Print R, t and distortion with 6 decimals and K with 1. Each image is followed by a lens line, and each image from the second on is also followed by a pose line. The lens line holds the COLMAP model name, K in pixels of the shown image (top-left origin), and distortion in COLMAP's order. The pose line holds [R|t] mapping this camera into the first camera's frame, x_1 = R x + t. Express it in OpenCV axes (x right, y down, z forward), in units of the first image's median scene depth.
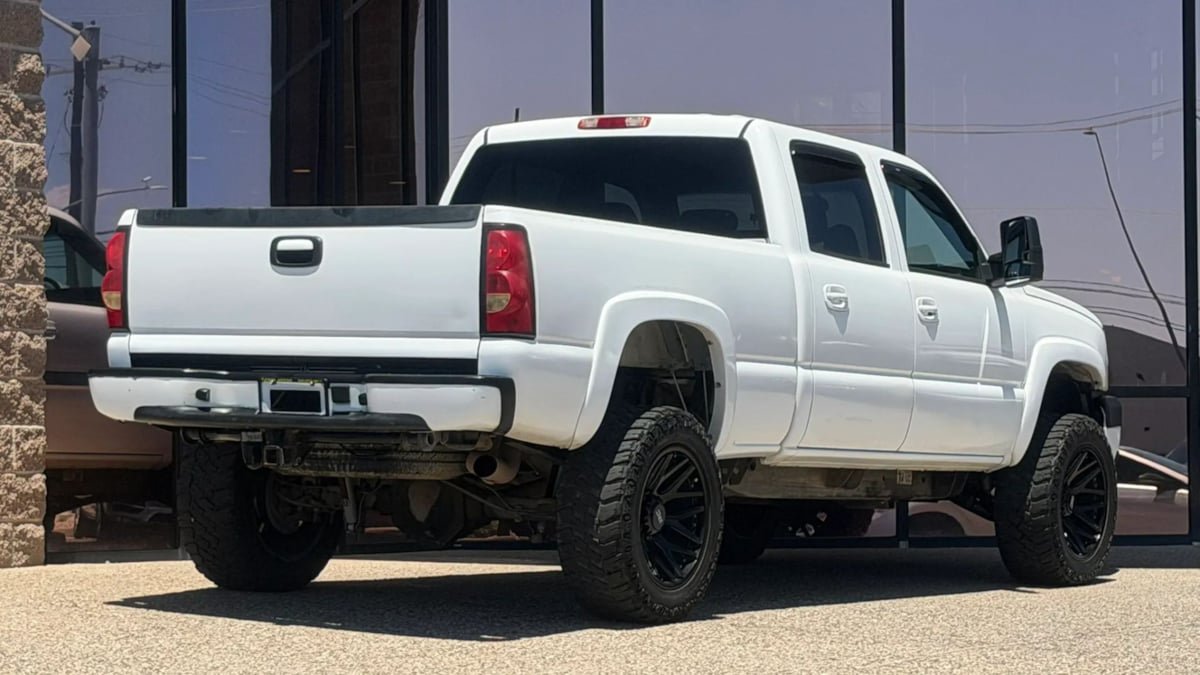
lens RADIAL K [[3392.8, 0, 661.6], [0, 3392.8, 359.0], [0, 0, 1]] dist [0.147793, 0.000000]
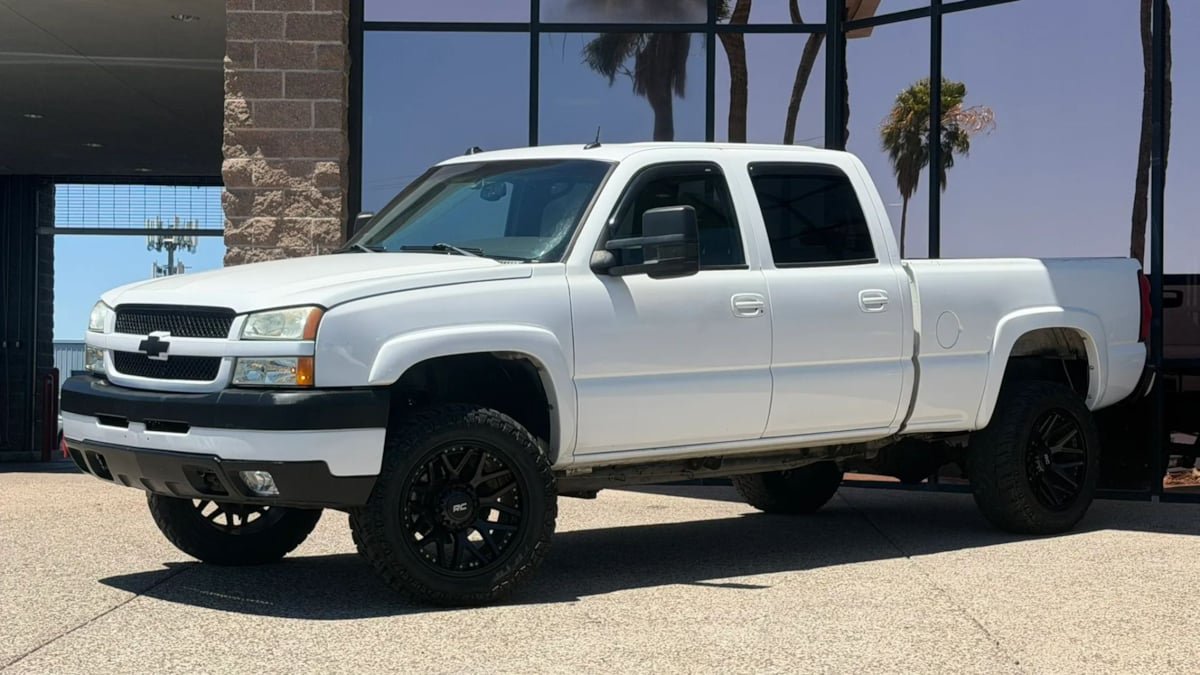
lens RADIAL K [[2133.8, 0, 590.3], [0, 2133.8, 355.1], [0, 0, 1]] dist [0.126100, 0.000000]
pose [[0.489373, -0.016377, -0.871921, 0.756919], [0.019776, 0.999775, -0.007679, 0.011497], [0.871850, -0.013485, 0.489587, 0.619444]]
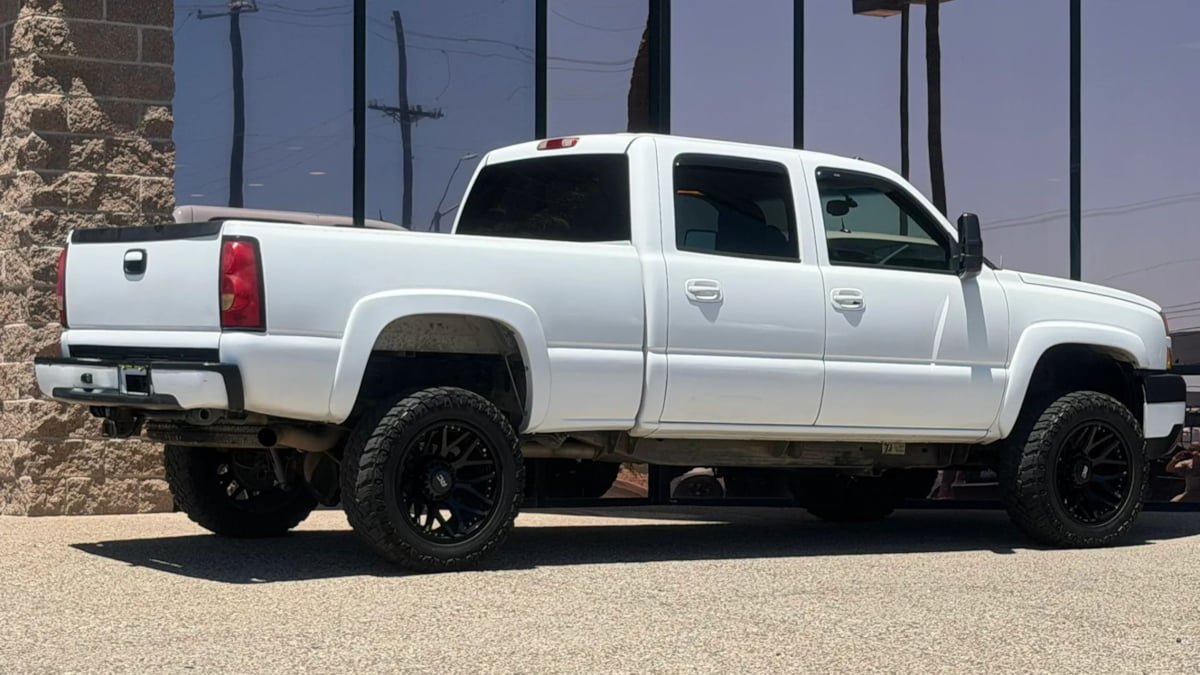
lens RADIAL K [[2836.9, 0, 630.0], [0, 2836.9, 341.3], [0, 0, 1]] dist [0.141687, 0.000000]
pose [[0.906325, -0.007396, -0.422516, 0.419719], [0.008146, 0.999967, -0.000030, -0.001216], [0.422502, -0.003415, 0.906356, 0.121238]]
